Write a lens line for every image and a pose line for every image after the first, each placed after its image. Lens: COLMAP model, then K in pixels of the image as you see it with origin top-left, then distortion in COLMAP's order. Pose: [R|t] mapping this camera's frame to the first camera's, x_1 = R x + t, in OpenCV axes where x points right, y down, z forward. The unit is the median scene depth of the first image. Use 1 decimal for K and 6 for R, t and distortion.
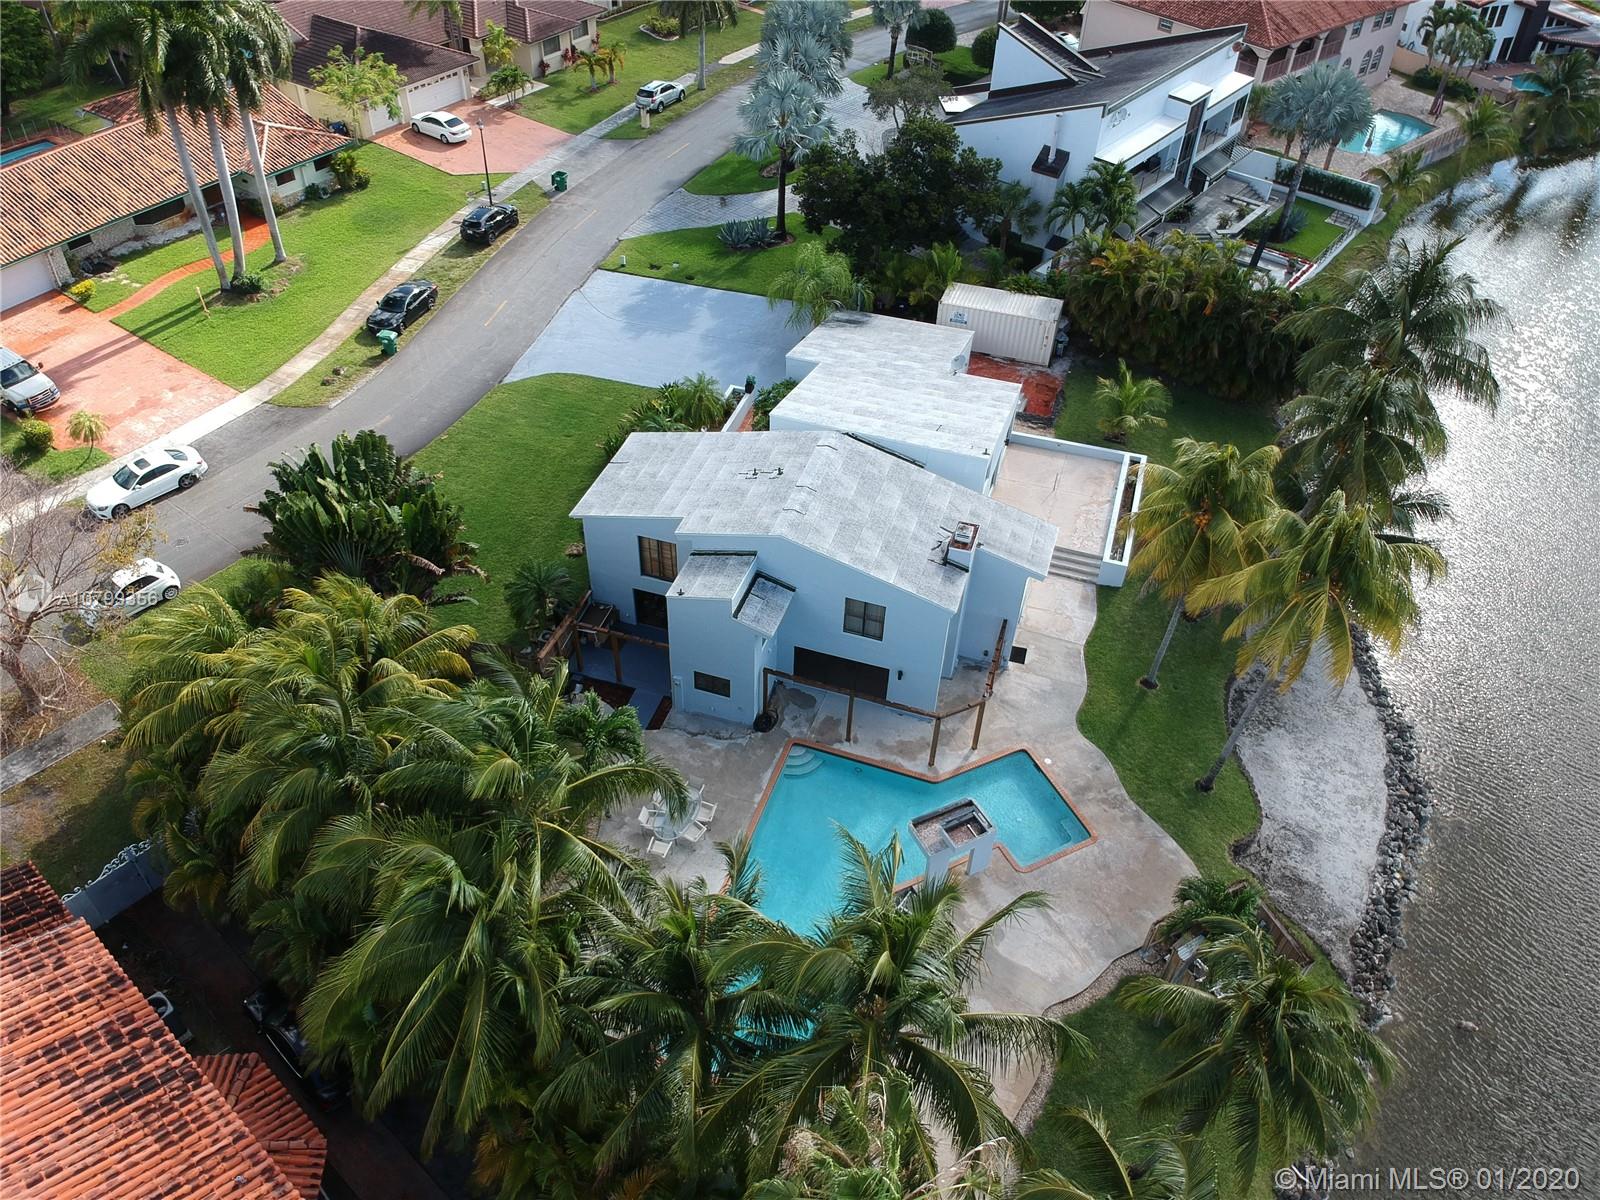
lens RADIAL K [[1207.7, 0, 800.0], [0, 1207.7, 600.0], [0, 0, 1]] dist [-0.003469, -0.008167]
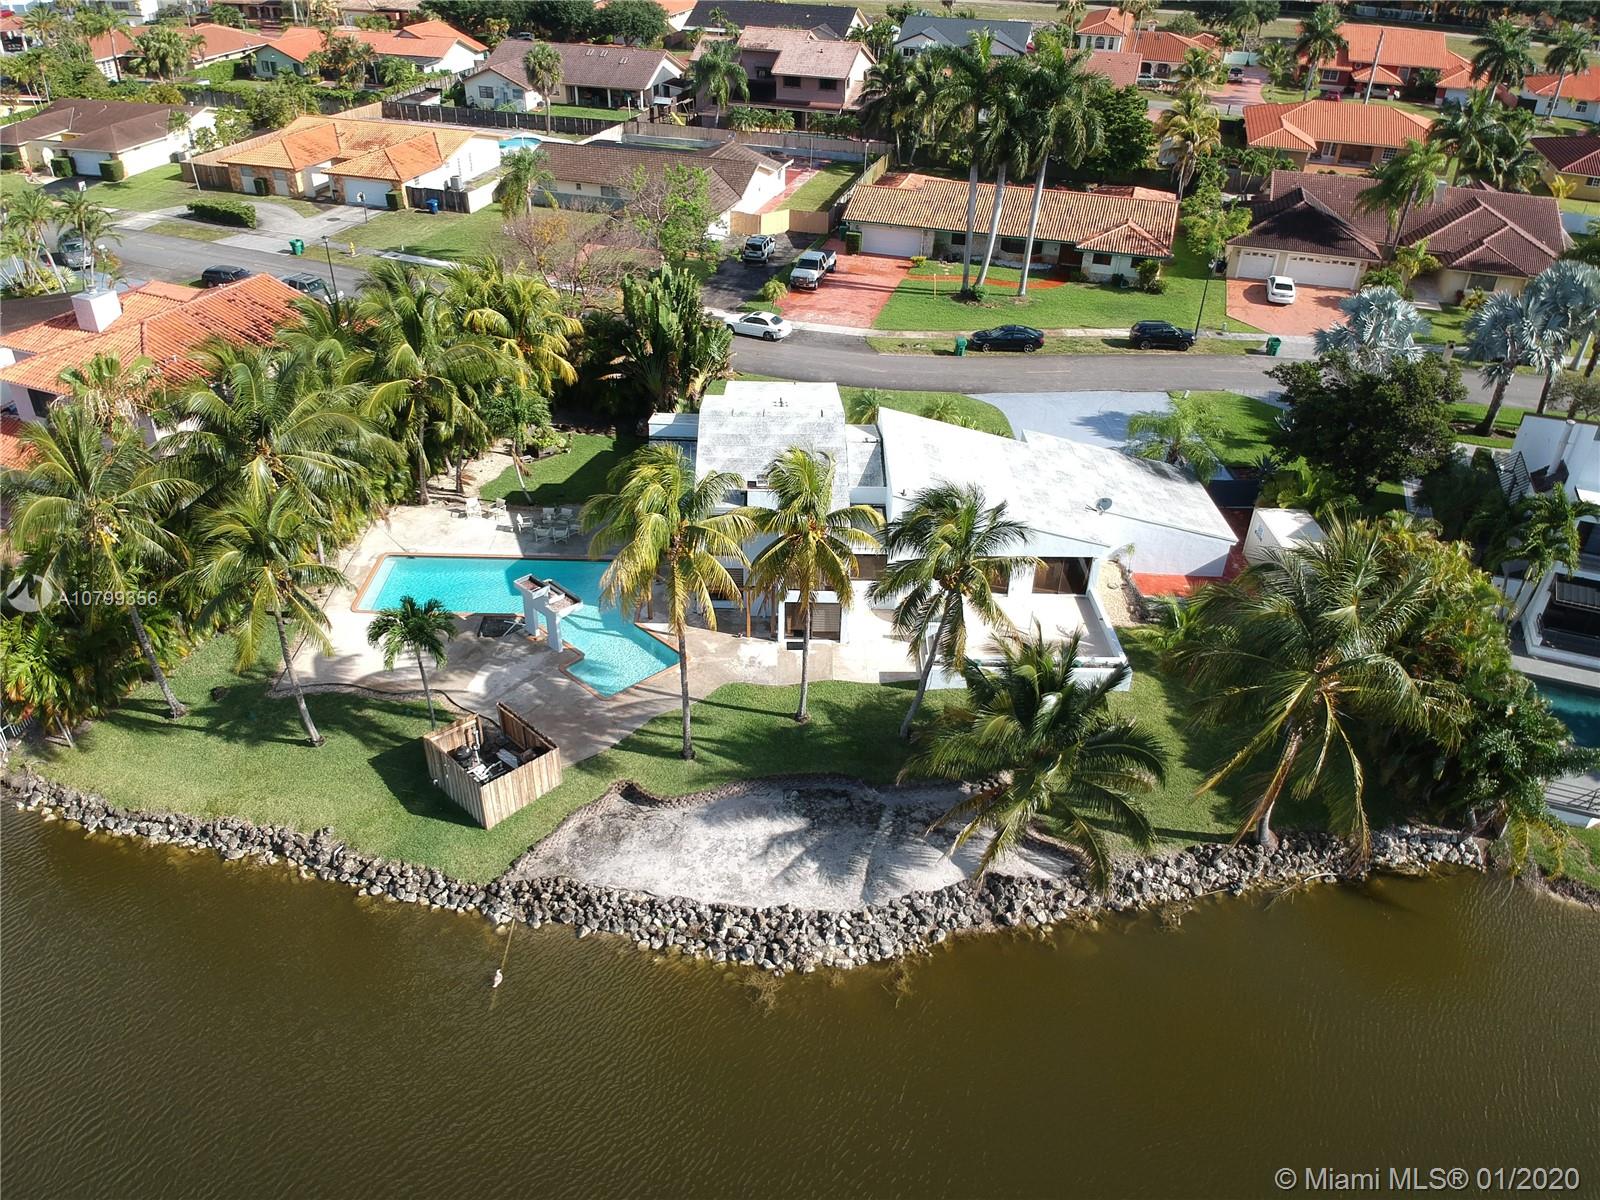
lens RADIAL K [[1207.7, 0, 800.0], [0, 1207.7, 600.0], [0, 0, 1]] dist [-0.003469, -0.008167]
pose [[0.311393, 0.486596, -0.816247, 0.799904], [-0.636078, 0.744880, 0.201391, -0.160265], [0.706002, 0.456485, 0.541463, 0.293265]]
